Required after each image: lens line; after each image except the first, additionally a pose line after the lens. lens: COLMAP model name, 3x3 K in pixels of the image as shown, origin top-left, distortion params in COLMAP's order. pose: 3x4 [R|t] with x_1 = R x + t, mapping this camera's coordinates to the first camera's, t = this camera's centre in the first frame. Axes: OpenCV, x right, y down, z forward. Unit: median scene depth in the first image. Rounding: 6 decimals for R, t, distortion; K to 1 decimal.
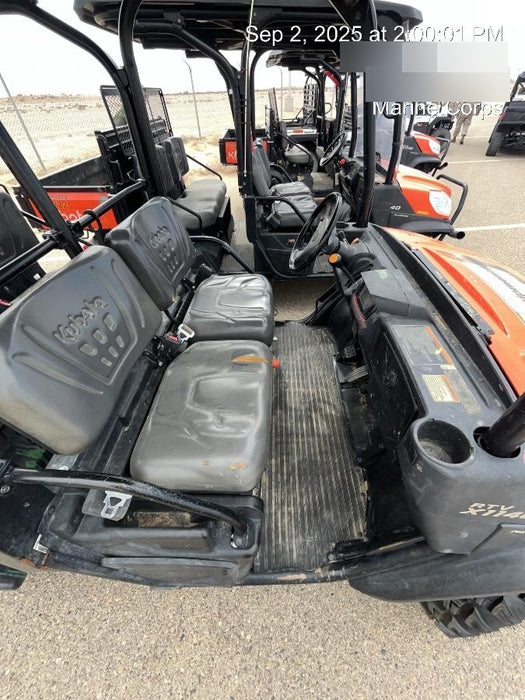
lens RADIAL K [[283.3, 0, 262.5], [0, 283.3, 350.0], [0, 0, 1]] dist [-0.001607, -0.000252]
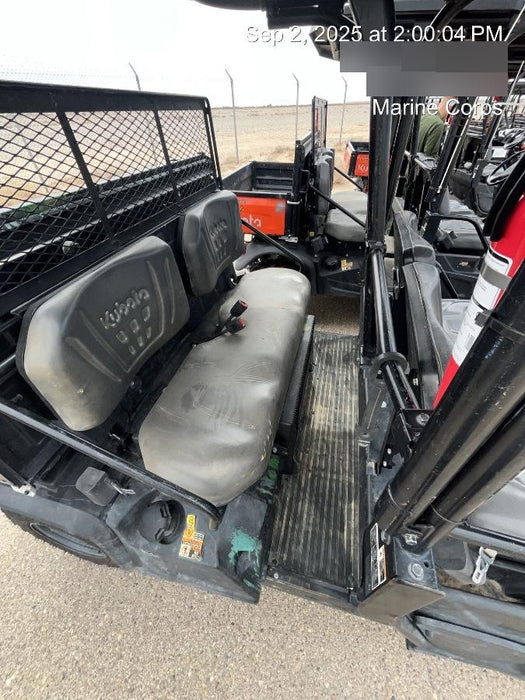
lens RADIAL K [[283.3, 0, 262.5], [0, 283.3, 350.0], [0, 0, 1]] dist [-0.001607, -0.000252]
pose [[0.976338, 0.146084, -0.159445, -0.311251], [-0.150262, 0.988541, -0.014400, 0.000834], [0.155515, 0.038017, 0.987102, 0.007440]]
